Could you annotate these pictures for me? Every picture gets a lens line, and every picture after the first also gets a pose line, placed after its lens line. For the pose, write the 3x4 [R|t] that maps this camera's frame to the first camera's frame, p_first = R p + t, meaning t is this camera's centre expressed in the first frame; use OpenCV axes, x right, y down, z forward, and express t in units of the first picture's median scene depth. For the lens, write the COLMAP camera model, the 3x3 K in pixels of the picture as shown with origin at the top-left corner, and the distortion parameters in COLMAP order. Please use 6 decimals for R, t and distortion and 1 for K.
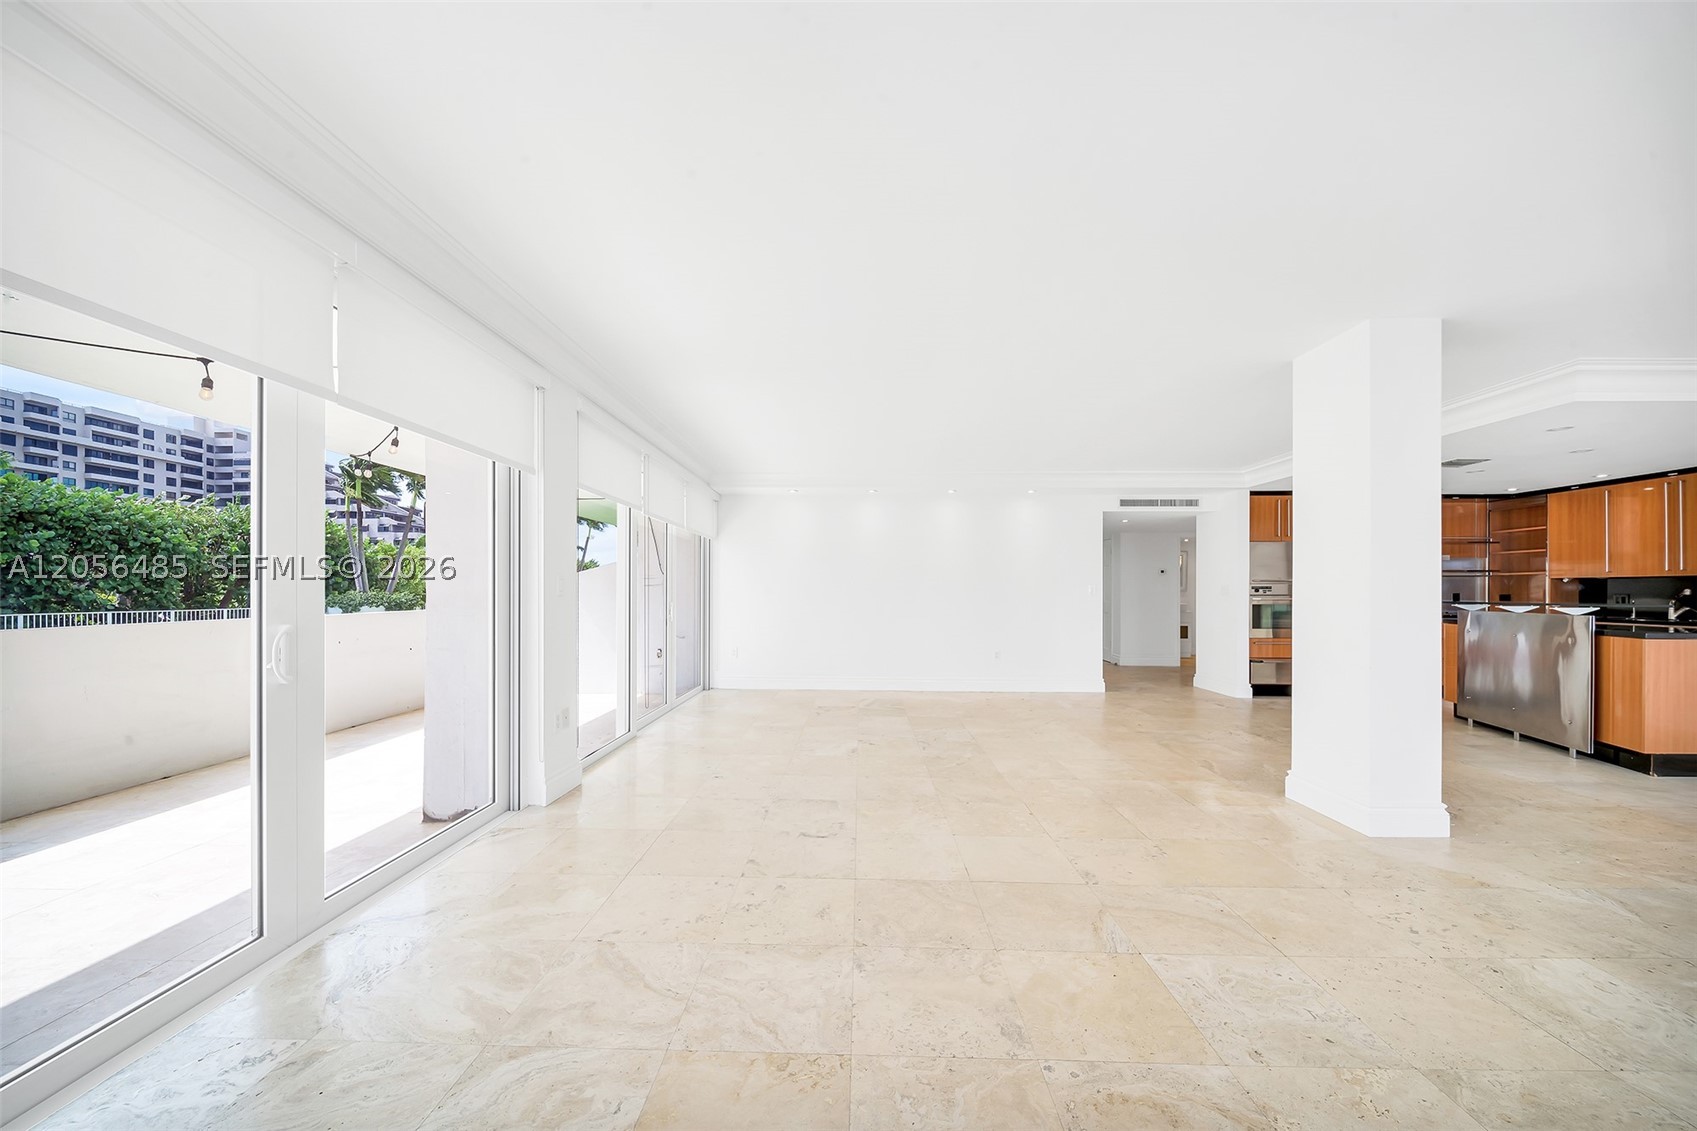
lens RADIAL K [[613.7, 0, 819.7], [0, 613.7, 584.5], [0, 0, 1]] dist [-0.000526, -0.001141]
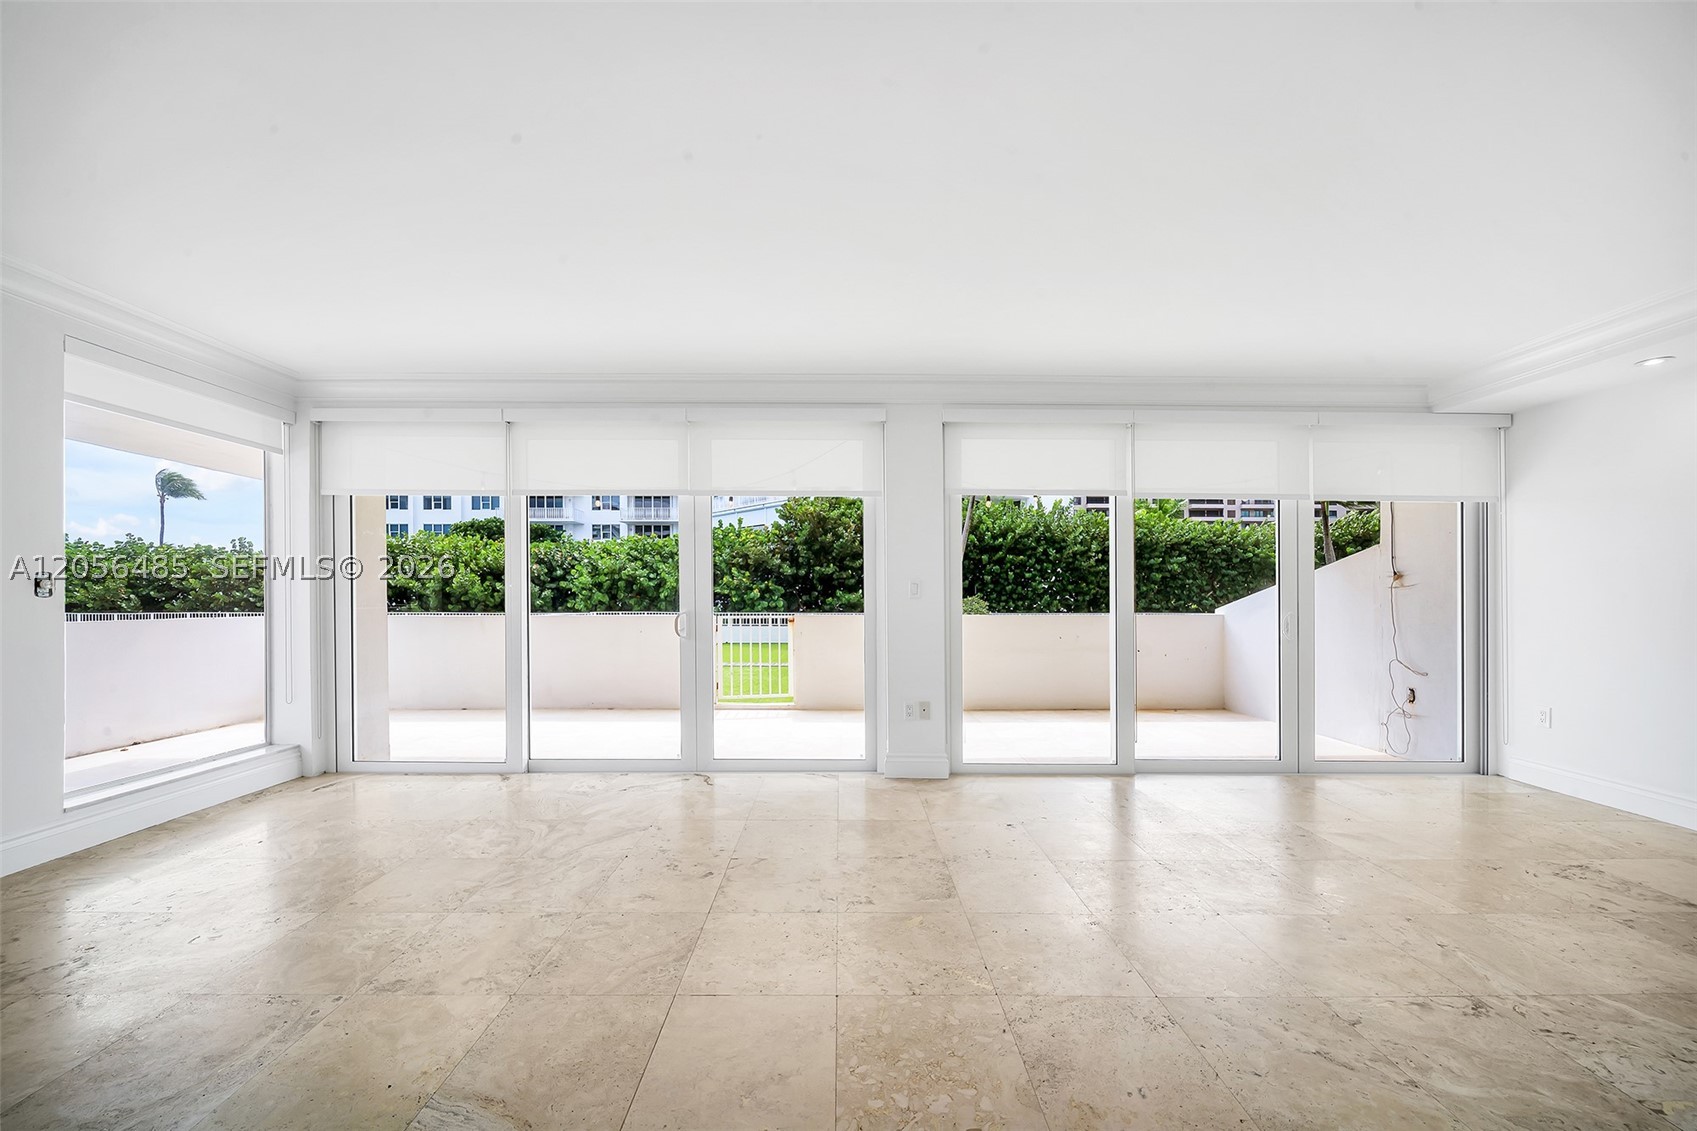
lens RADIAL K [[613.7, 0, 854.3], [0, 613.7, 619.5], [0, 0, 1]] dist [-0.000526, -0.001141]
pose [[0.067986, 0.036262, -0.997027, 0.958098], [0.008380, 0.999283, 0.036915, 0.018426], [0.997651, -0.010865, 0.067634, 1.160015]]
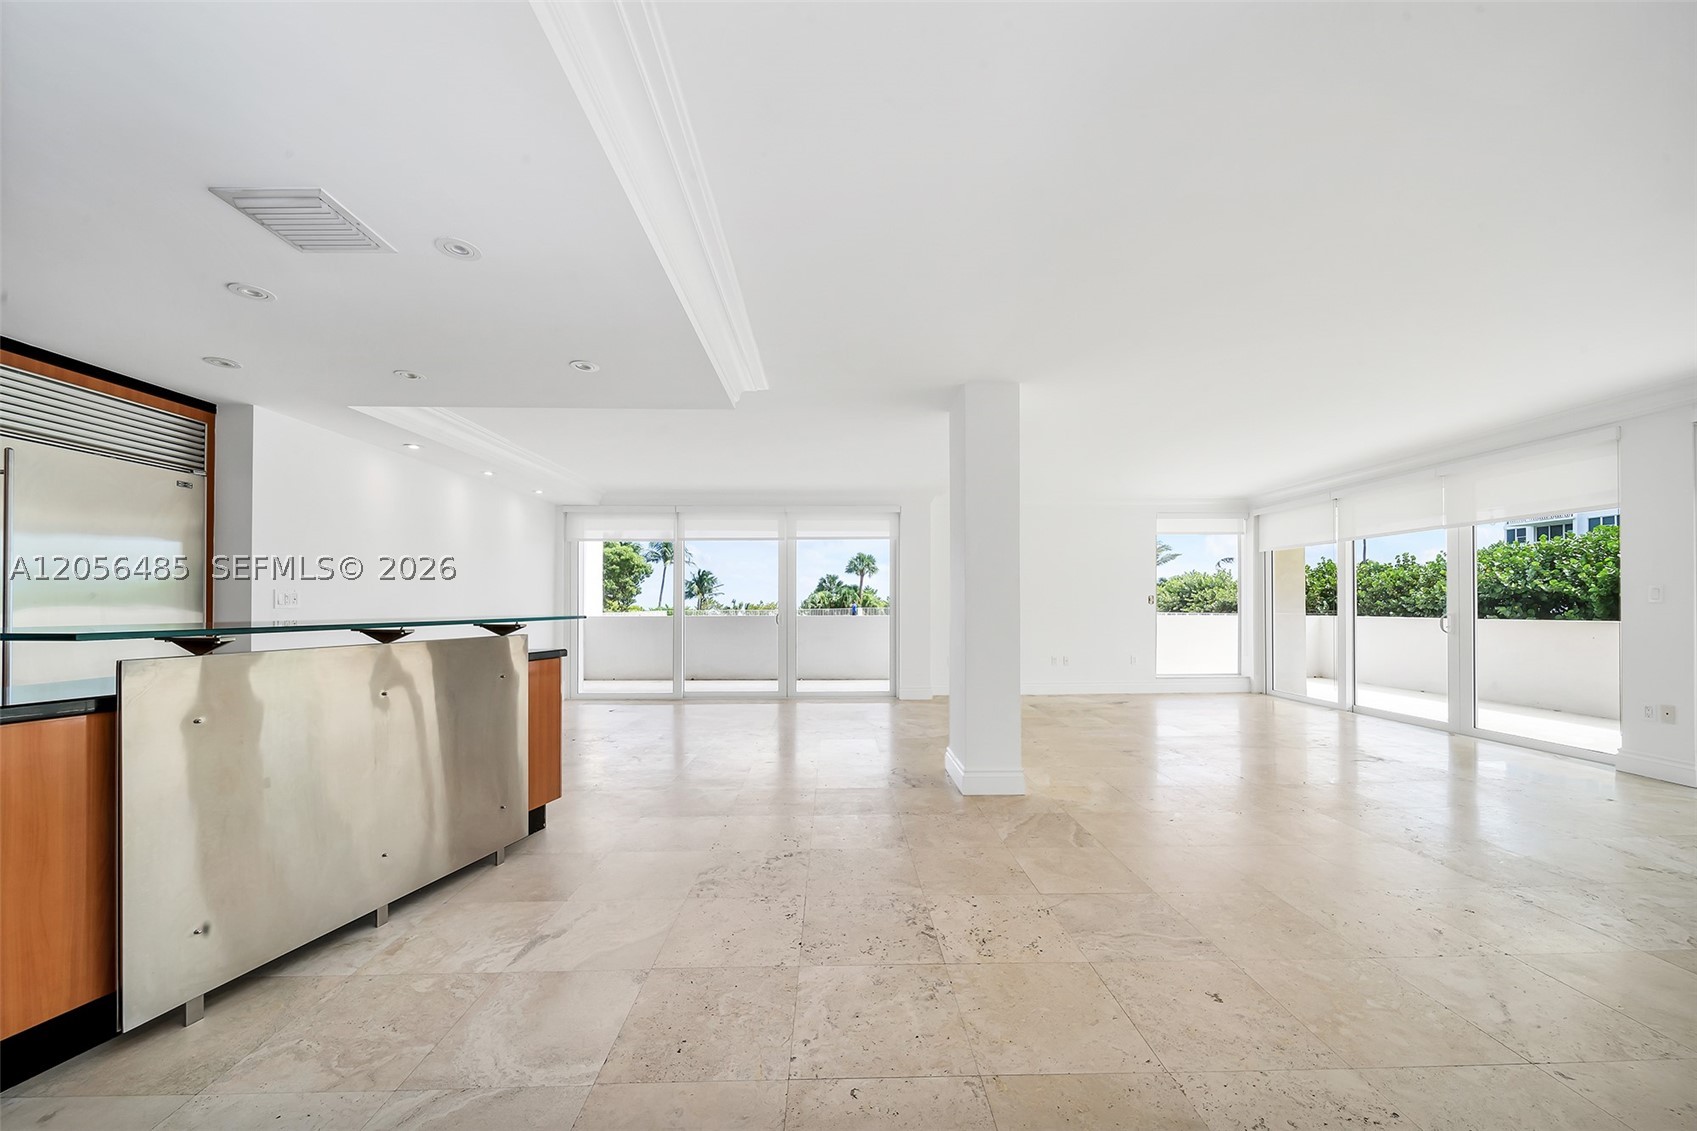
lens RADIAL K [[613.7, 0, 845.6], [0, 613.7, 599.5], [0, 0, 1]] dist [-0.000526, -0.001141]
pose [[-0.996474, -0.000577, -0.083896, 1.639017], [0.000883, 0.999849, -0.017363, 0.041943], [0.083893, -0.017376, -0.996323, 2.836606]]
